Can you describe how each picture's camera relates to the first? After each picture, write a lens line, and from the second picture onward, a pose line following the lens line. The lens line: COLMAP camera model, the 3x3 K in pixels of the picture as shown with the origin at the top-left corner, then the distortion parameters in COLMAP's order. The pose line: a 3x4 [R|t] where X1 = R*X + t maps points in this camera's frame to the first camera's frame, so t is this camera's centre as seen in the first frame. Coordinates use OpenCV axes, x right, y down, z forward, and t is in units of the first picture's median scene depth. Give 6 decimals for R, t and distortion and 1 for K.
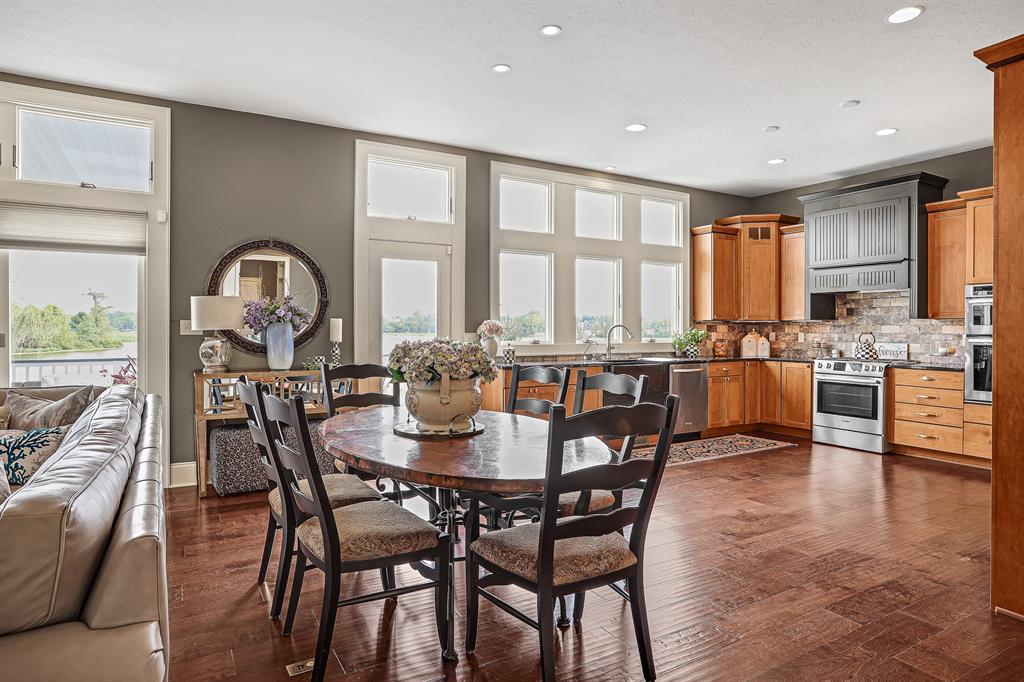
lens RADIAL K [[592.8, 0, 512.0], [0, 592.8, 341.0], [0, 0, 1]] dist [0.001001, 0.000209]
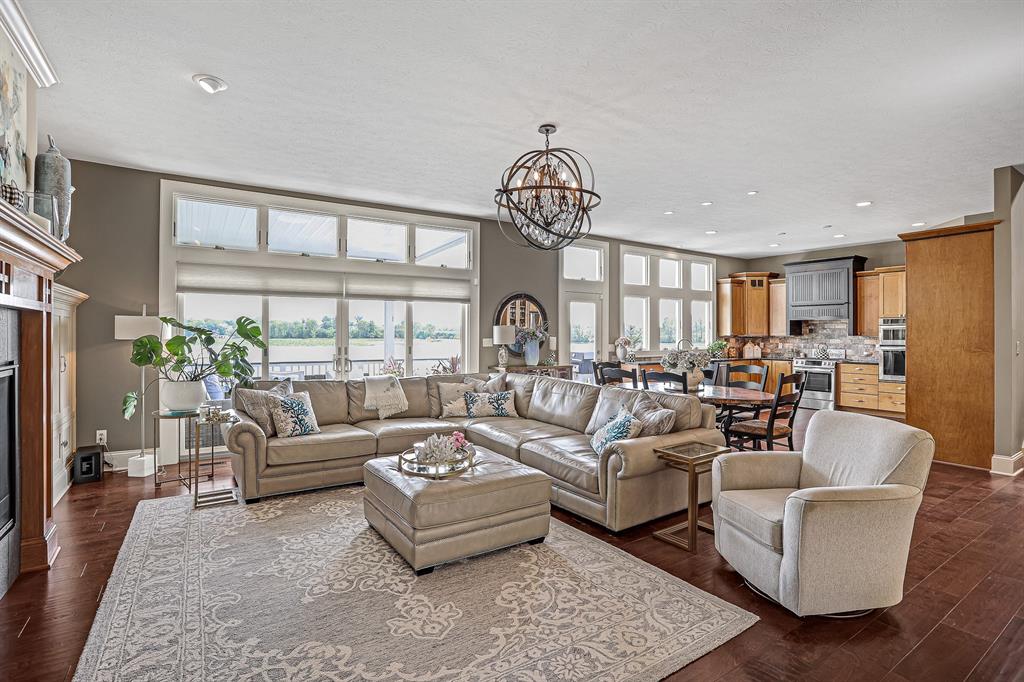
lens RADIAL K [[523.1, 0, 512.0], [0, 523.1, 341.0], [0, 0, 1]] dist [-0.000714, -0.000062]
pose [[0.996075, -0.001001, 0.088511, -0.442799], [0.001839, 0.999954, -0.009383, -0.007924], [-0.088498, 0.009509, 0.996031, -0.445282]]
